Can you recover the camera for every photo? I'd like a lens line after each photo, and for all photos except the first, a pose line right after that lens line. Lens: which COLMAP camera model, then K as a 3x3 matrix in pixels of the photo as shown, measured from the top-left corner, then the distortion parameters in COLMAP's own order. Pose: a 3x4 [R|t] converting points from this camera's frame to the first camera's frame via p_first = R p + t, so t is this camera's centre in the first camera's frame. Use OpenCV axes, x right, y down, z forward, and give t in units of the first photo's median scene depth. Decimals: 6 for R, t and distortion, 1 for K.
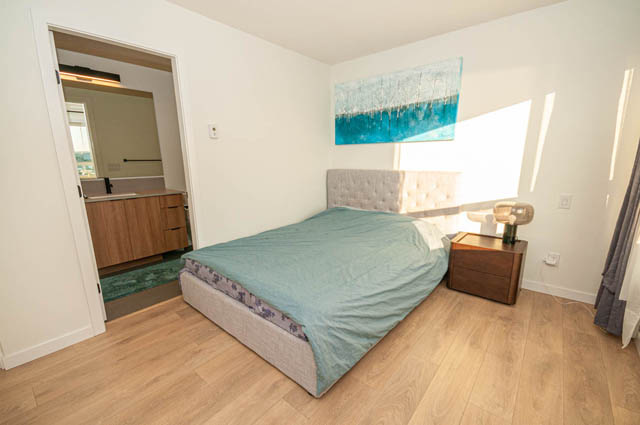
lens RADIAL K [[278.3, 0, 321.2], [0, 278.3, 217.8], [0, 0, 1]] dist [0.015234, -0.006457]
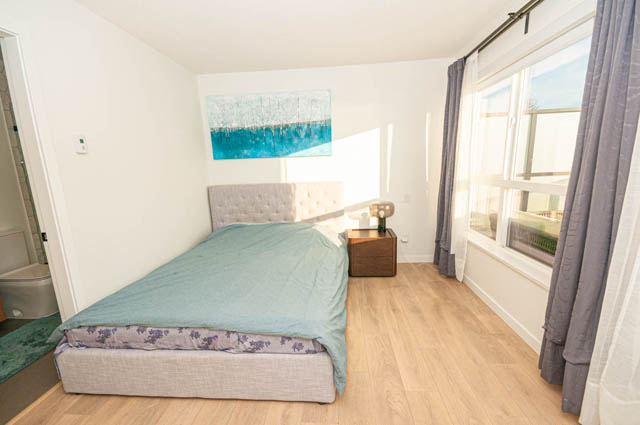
lens RADIAL K [[278.3, 0, 322.2], [0, 278.3, 217.0], [0, 0, 1]] dist [0.015234, -0.006457]
pose [[0.808083, -0.127905, 0.575015, -0.285284], [0.152132, 0.988342, 0.006050, -0.028040], [-0.569086, 0.082589, 0.818120, 0.054534]]
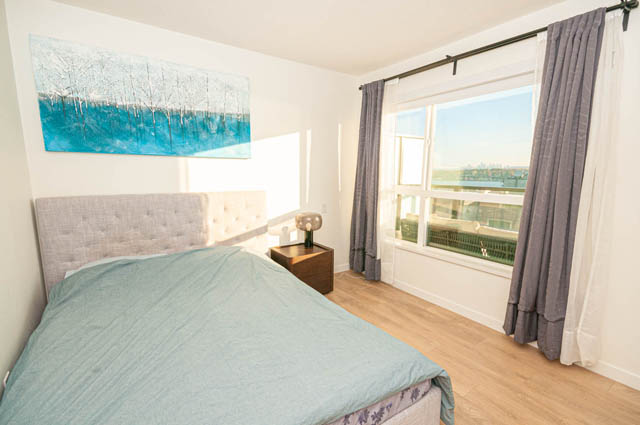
lens RADIAL K [[304.0, 0, 323.5], [0, 304.0, 215.4], [0, 0, 1]] dist [0.028056, -0.000156]
pose [[0.257366, -0.132057, 0.957248, -0.500895], [0.191760, 0.977896, 0.083348, -0.123374], [-0.947096, 0.162111, 0.277000, 0.486418]]
